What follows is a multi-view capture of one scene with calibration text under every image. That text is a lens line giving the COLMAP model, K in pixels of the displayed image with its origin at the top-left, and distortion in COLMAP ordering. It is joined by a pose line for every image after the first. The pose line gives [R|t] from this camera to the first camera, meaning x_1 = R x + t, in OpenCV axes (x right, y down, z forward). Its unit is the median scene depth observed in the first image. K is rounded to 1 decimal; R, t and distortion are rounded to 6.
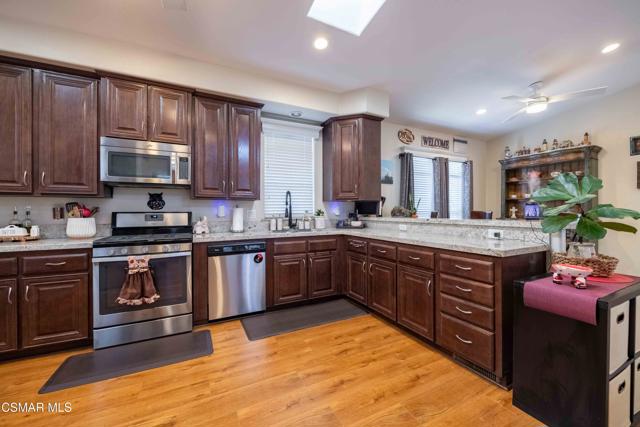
lens RADIAL K [[253.5, 0, 319.0], [0, 253.5, 210.9], [0, 0, 1]] dist [-0.000186, -0.003200]
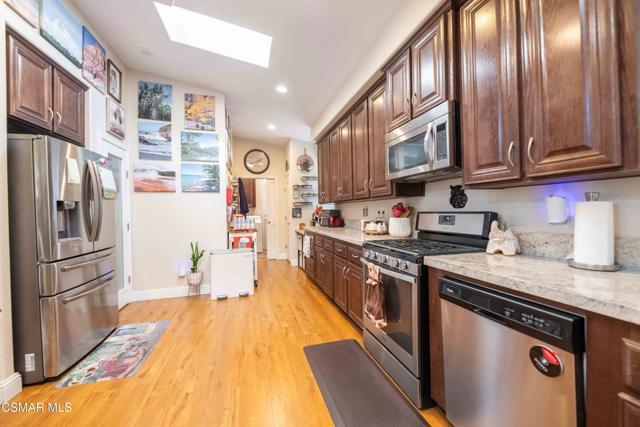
lens RADIAL K [[253.5, 0, 319.0], [0, 253.5, 210.9], [0, 0, 1]] dist [-0.000186, -0.003200]
pose [[-0.187705, 0.004060, -0.982217, 0.103825], [0.016007, 0.999871, 0.001074, -0.004665], [0.982095, -0.015520, -0.187746, 0.658278]]
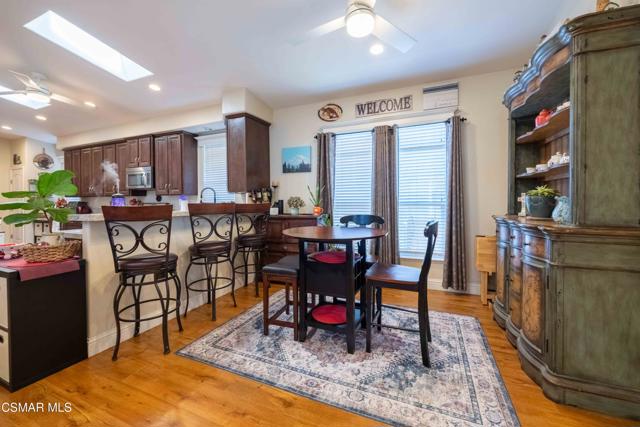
lens RADIAL K [[258.7, 0, 318.5], [0, 258.7, 202.4], [0, 0, 1]] dist [-0.001353, -0.000776]
pose [[0.646253, 0.001649, -0.763121, 1.352205], [0.004175, 0.999975, 0.005696, -0.004465], [0.763111, -0.006867, 0.646230, 0.584363]]
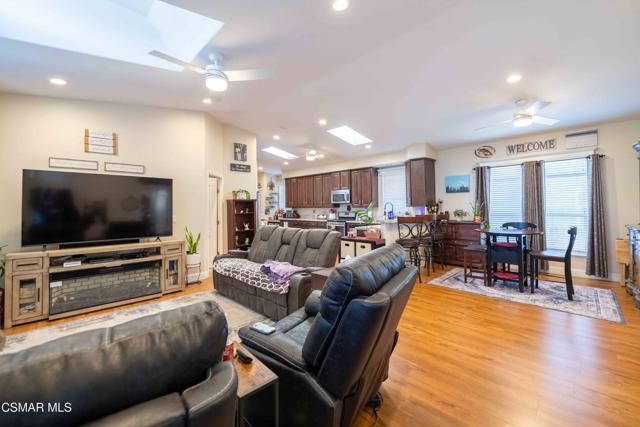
lens RADIAL K [[260.6, 0, 319.3], [0, 260.6, 203.0], [0, 0, 1]] dist [-0.000568, -0.000559]
pose [[0.318130, -0.016135, -0.947910, 1.780563], [0.008402, 0.999864, -0.014199, -0.050835], [0.948010, -0.003448, 0.318222, -0.219389]]
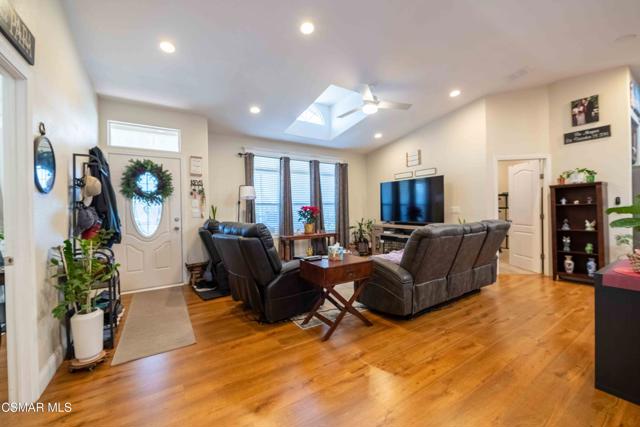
lens RADIAL K [[253.5, 0, 319.0], [0, 253.5, 210.9], [0, 0, 1]] dist [-0.000186, -0.003200]
pose [[-0.994362, 0.016864, -0.104687, 1.196455], [0.016556, 0.999856, 0.003814, -0.004077], [0.104736, 0.002059, -0.994498, 0.892760]]
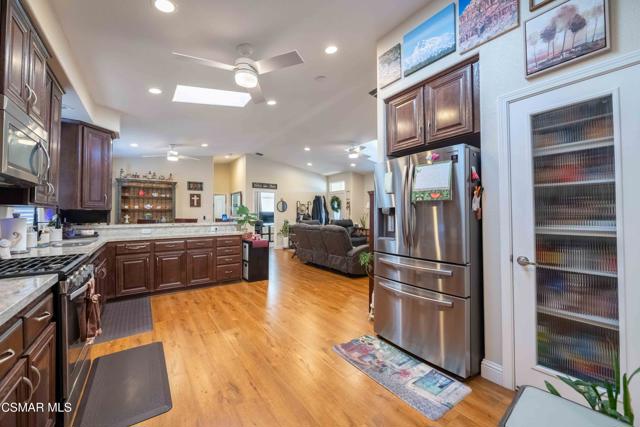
lens RADIAL K [[253.5, 0, 319.0], [0, 253.5, 210.9], [0, 0, 1]] dist [-0.000186, -0.003200]
pose [[-0.141155, 0.017601, 0.989831, -1.072882], [0.003890, 0.999844, -0.017224, -0.014850], [-0.989980, 0.001419, -0.141202, 0.273211]]
